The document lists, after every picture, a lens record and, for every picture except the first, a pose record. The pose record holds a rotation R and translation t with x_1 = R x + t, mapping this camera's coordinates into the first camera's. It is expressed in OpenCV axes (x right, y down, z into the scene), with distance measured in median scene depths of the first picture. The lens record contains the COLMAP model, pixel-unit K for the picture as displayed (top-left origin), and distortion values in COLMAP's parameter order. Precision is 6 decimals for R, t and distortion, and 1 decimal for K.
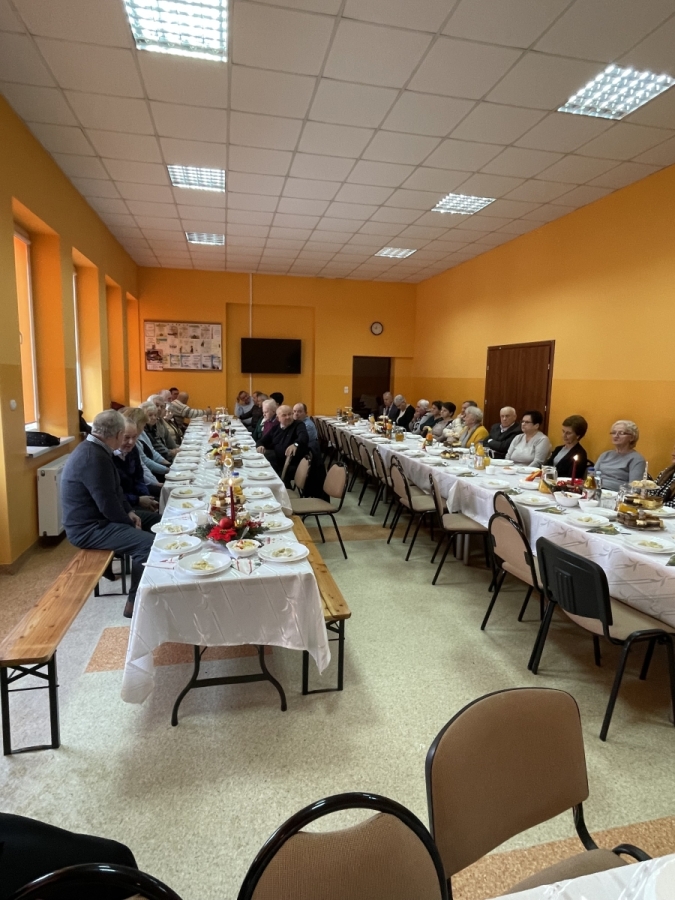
lens RADIAL K [[508.2, 0, 339.8], [0, 508.2, 446.0], [0, 0, 1]] dist [-0.004101, 0.000311]
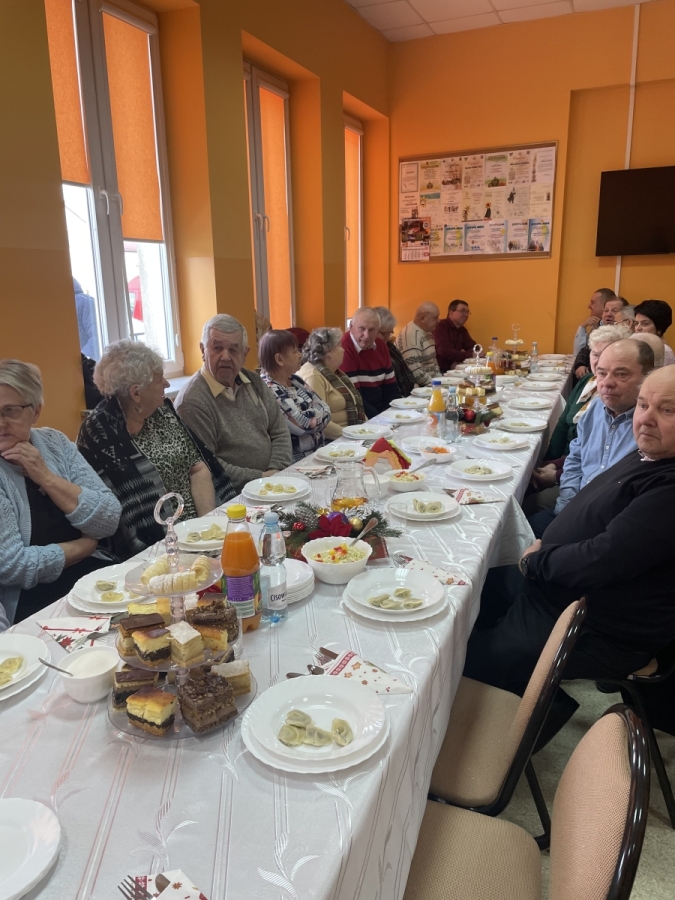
lens RADIAL K [[679.0, 0, 337.5], [0, 679.0, 450.0], [0, 0, 1]] dist [0.106278, -0.131182]
pose [[0.809744, 0.104701, -0.577367, -0.015632], [-0.041957, 0.991765, 0.121006, -0.053676], [0.585281, -0.073760, 0.807469, 0.497033]]
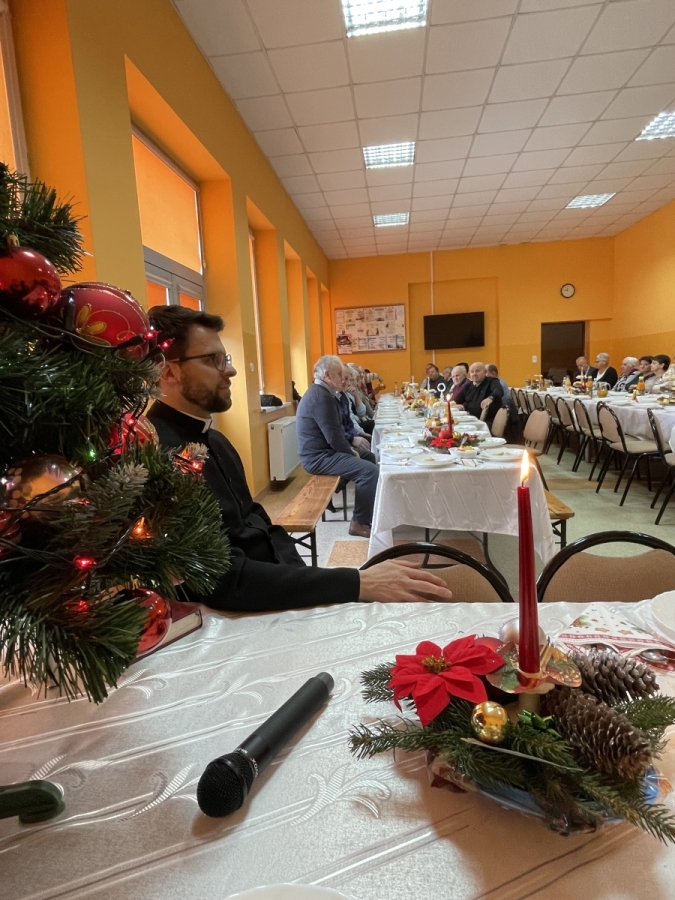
lens RADIAL K [[509.5, 0, 335.0], [0, 509.5, 444.2], [0, 0, 1]] dist [-0.002506, -0.000315]
pose [[0.939808, -0.025020, -0.340786, -0.024078], [0.026355, 0.999652, -0.000714, 0.055380], [0.340686, -0.008310, 0.940141, -0.039405]]
